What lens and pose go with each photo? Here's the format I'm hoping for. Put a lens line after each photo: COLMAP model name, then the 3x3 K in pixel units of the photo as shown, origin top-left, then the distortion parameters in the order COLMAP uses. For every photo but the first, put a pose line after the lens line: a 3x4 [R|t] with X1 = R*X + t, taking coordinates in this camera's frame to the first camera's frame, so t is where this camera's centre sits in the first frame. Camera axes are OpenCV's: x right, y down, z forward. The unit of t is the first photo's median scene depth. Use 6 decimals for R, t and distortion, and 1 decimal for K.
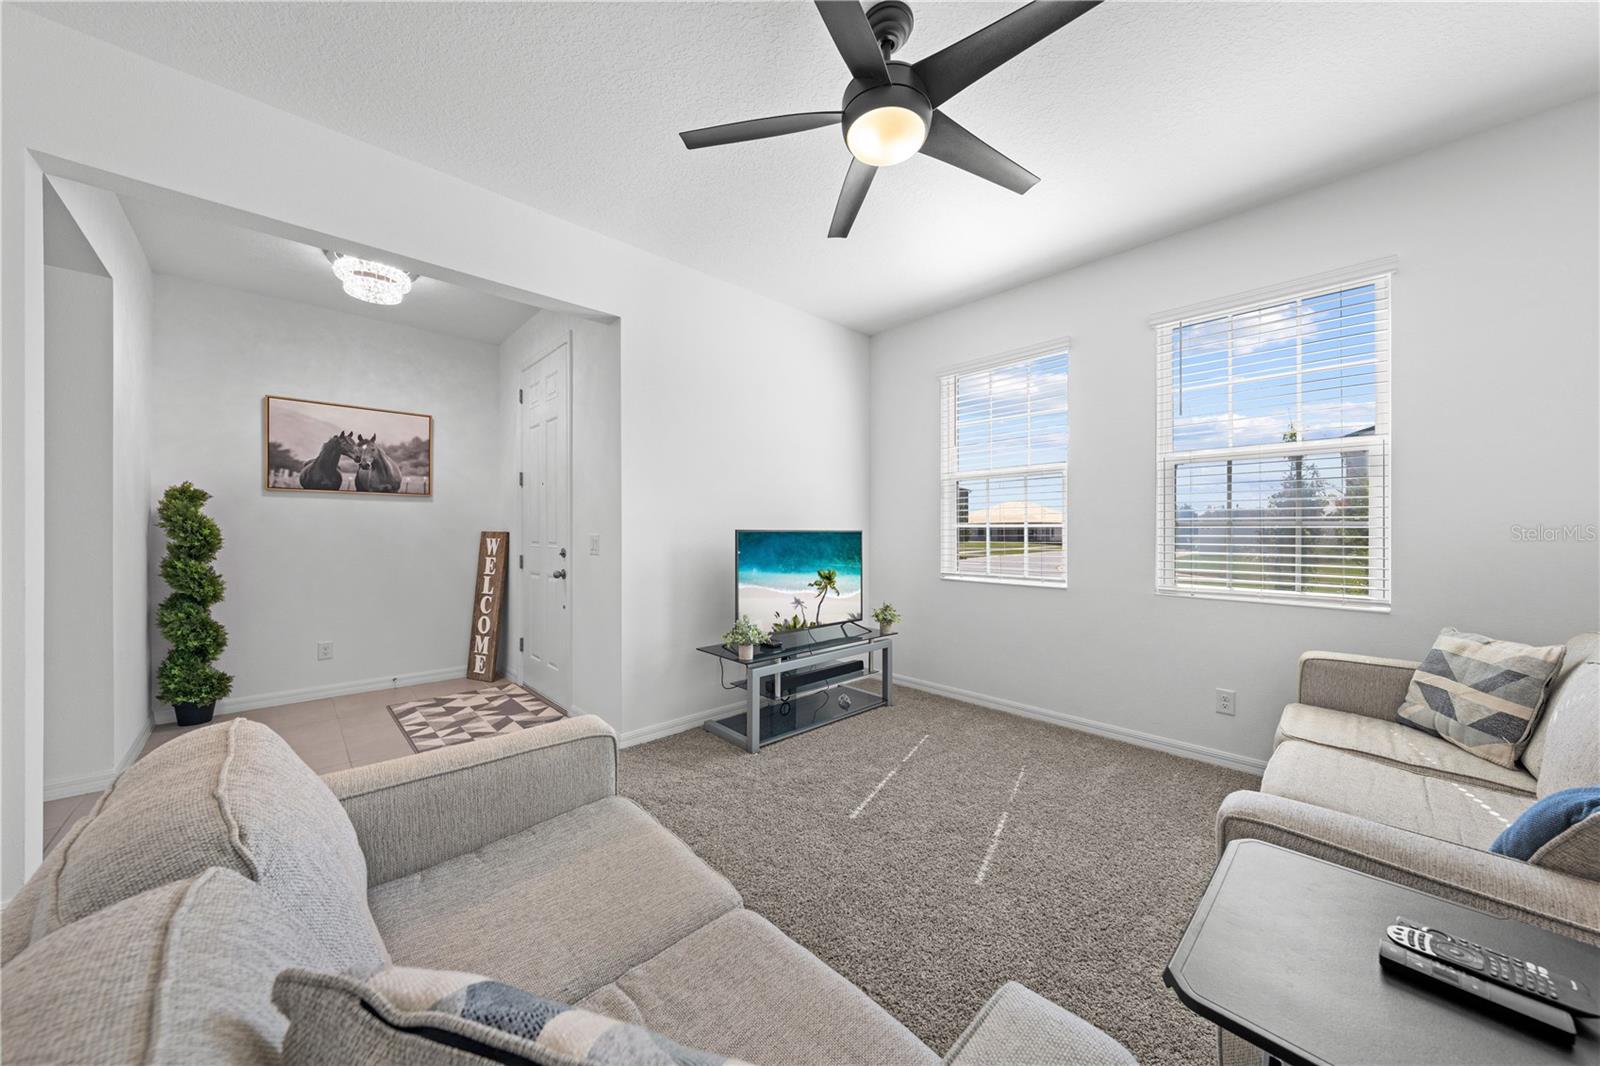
lens RADIAL K [[540.4, 0, 802.7], [0, 540.4, 525.6], [0, 0, 1]] dist [-0.001233, -0.000020]
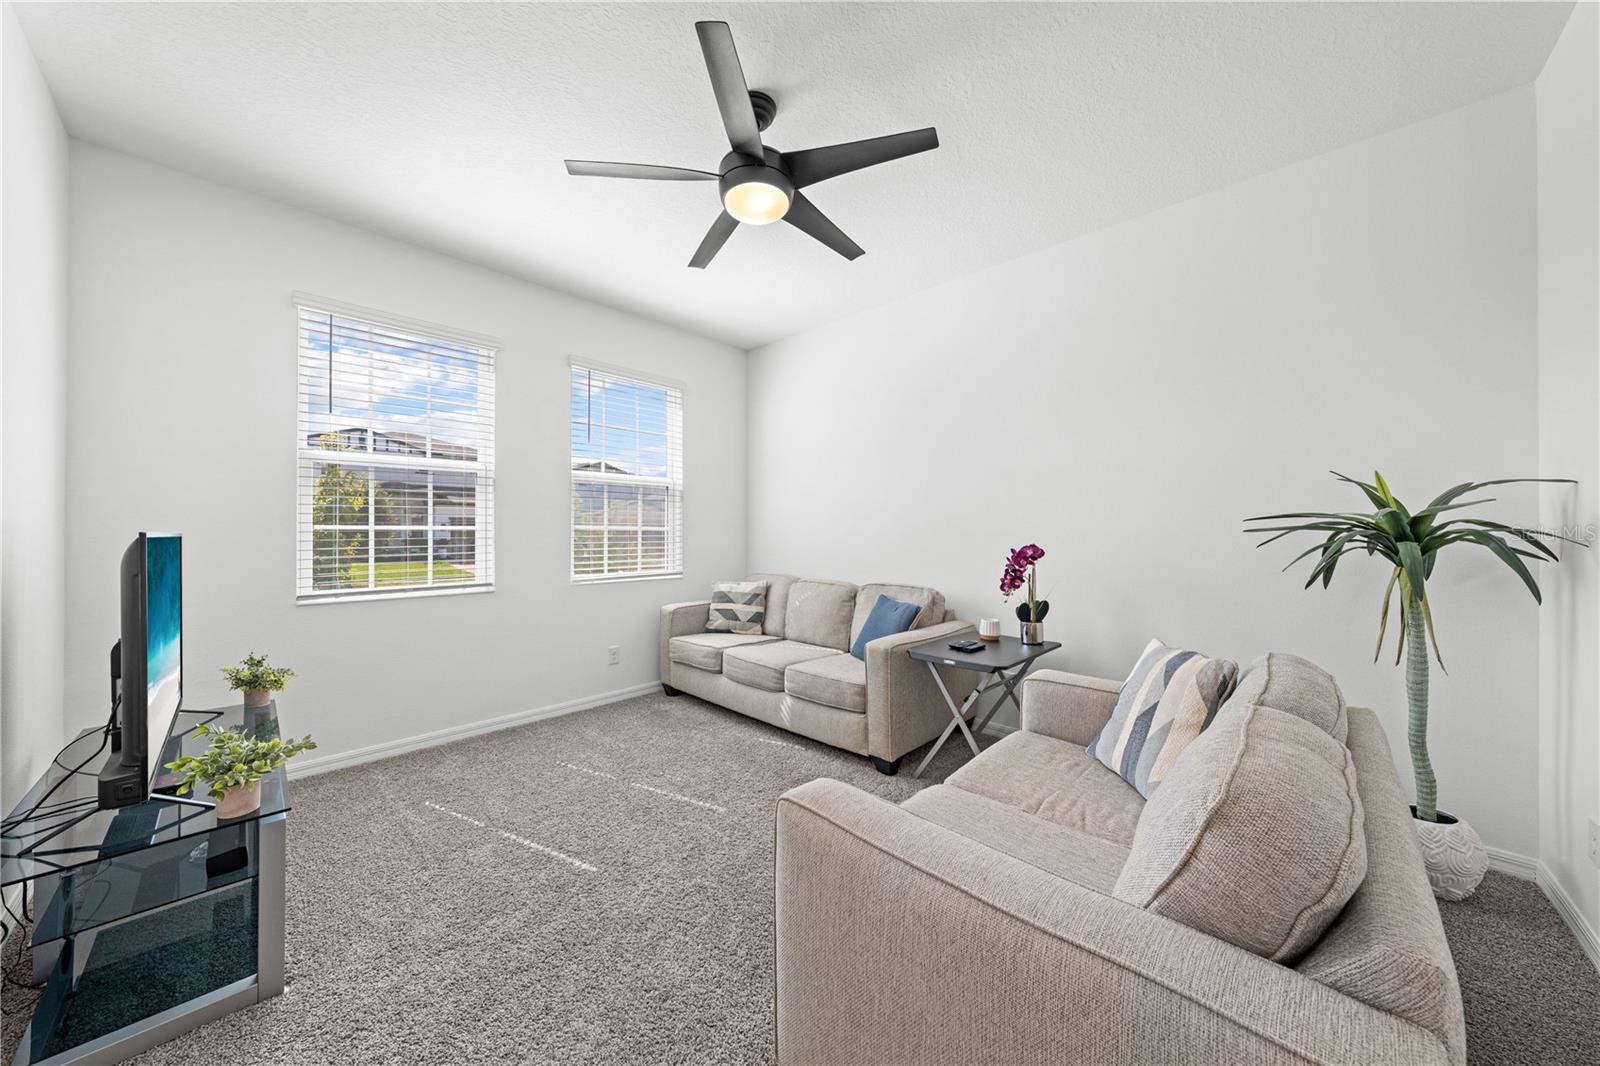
lens RADIAL K [[540.4, 0, 802.7], [0, 540.4, 525.6], [0, 0, 1]] dist [-0.001233, -0.000020]
pose [[-0.045813, 0.012850, 0.998867, -0.807869], [-0.006638, 0.999891, -0.013168, 0.009472], [-0.998928, -0.007234, -0.045722, 0.742193]]
